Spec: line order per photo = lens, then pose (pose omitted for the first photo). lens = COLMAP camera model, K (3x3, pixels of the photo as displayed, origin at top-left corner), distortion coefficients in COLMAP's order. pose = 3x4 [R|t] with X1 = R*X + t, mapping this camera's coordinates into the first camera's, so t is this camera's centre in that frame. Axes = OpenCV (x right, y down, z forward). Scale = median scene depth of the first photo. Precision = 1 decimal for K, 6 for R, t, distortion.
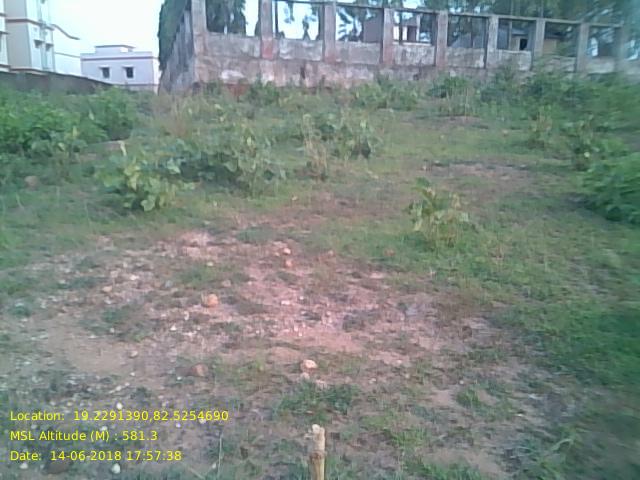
lens RADIAL K [[535.3, 0, 320.0], [0, 535.3, 240.0], [0, 0, 1]] dist [0.007179, -0.003671]
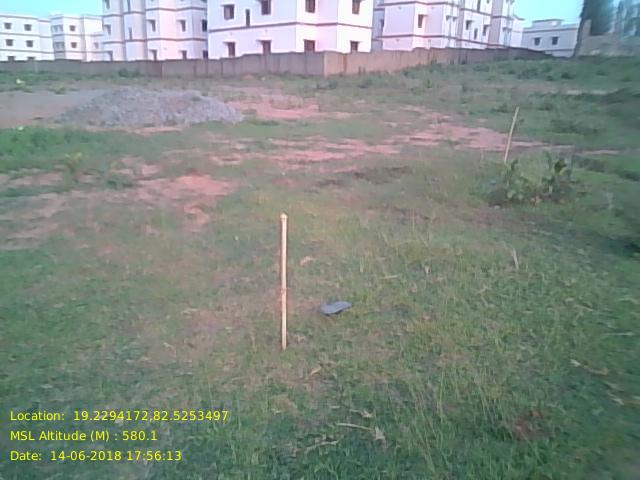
lens RADIAL K [[535.3, 0, 320.0], [0, 535.3, 240.0], [0, 0, 1]] dist [0.007179, -0.003671]
pose [[0.754471, 0.203020, -0.624144, 0.234338], [-0.161495, 0.979144, 0.123278, 0.175492], [0.636155, 0.007786, 0.771522, -0.679033]]
